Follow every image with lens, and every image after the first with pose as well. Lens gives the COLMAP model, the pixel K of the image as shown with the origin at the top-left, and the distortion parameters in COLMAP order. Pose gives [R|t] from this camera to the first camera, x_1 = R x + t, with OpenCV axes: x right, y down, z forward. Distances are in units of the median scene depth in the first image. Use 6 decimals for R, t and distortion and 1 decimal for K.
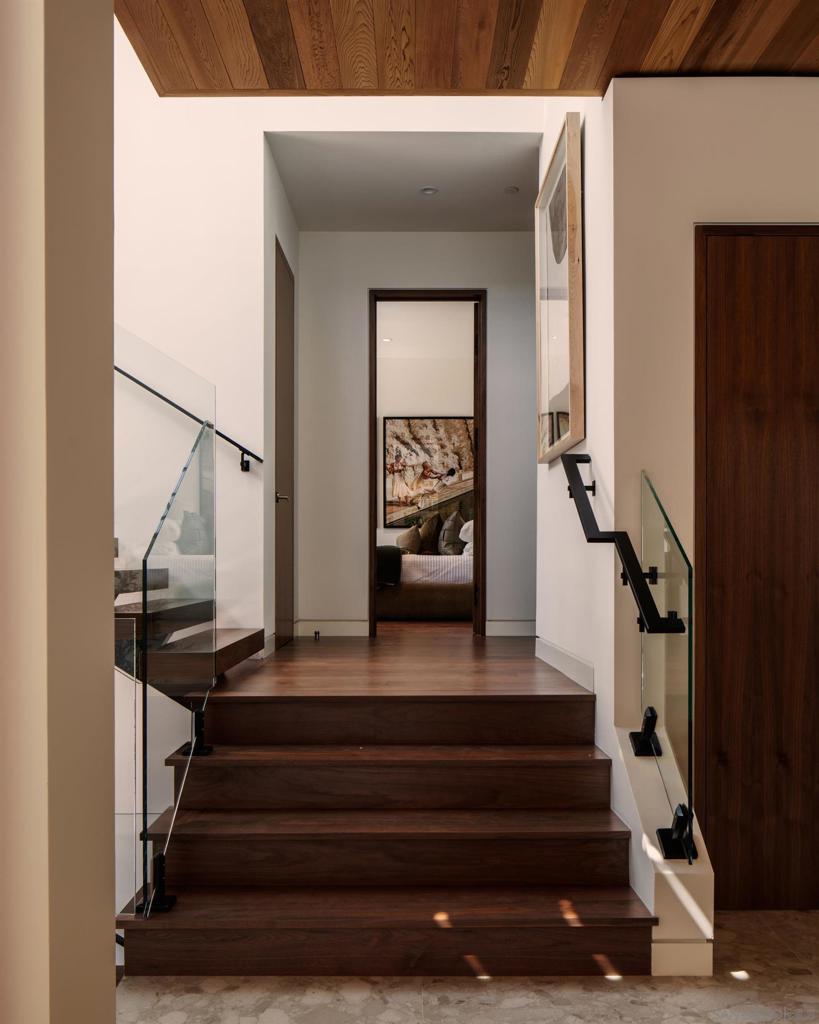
lens RADIAL K [[938.6, 0, 410.9], [0, 938.6, 563.4], [0, 0, 1]] dist [-0.002288, 0.000061]
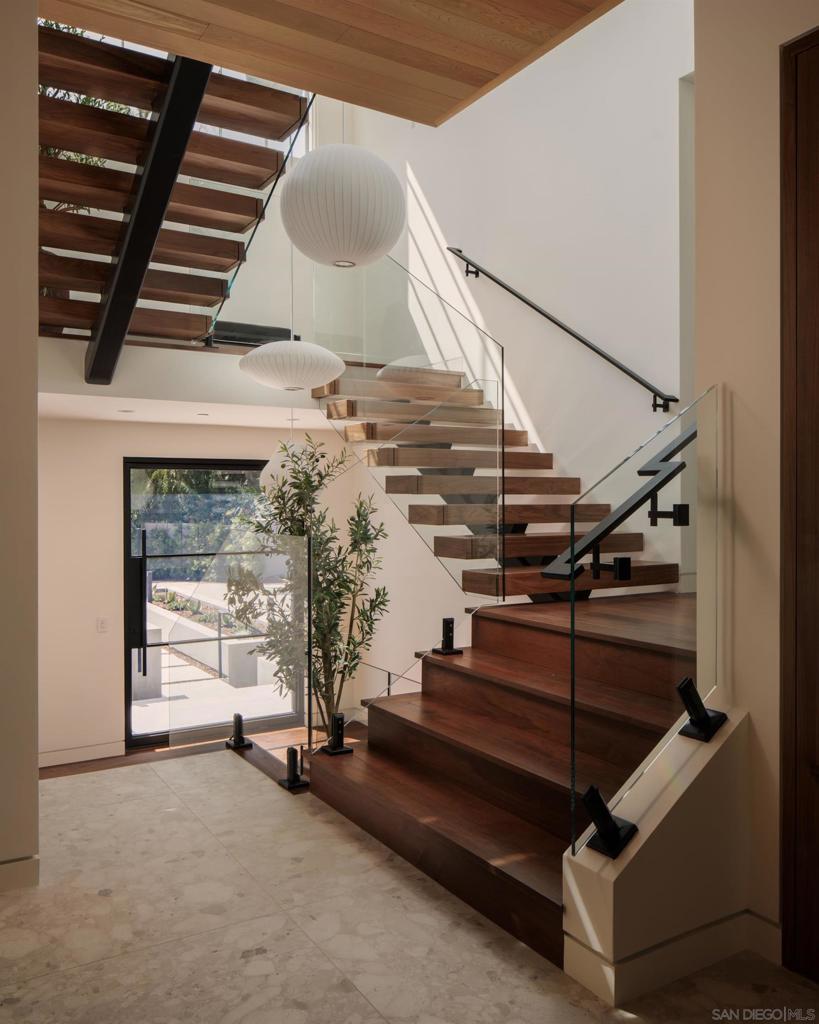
lens RADIAL K [[835.2, 0, 409.5], [0, 835.2, 512.0], [0, 0, 1]] dist [0.001215, 0.003063]
pose [[0.525177, 0.015628, -0.850850, 0.445472], [0.001236, 0.999816, 0.019127, -0.004050], [0.850992, -0.011097, 0.525061, 0.247491]]
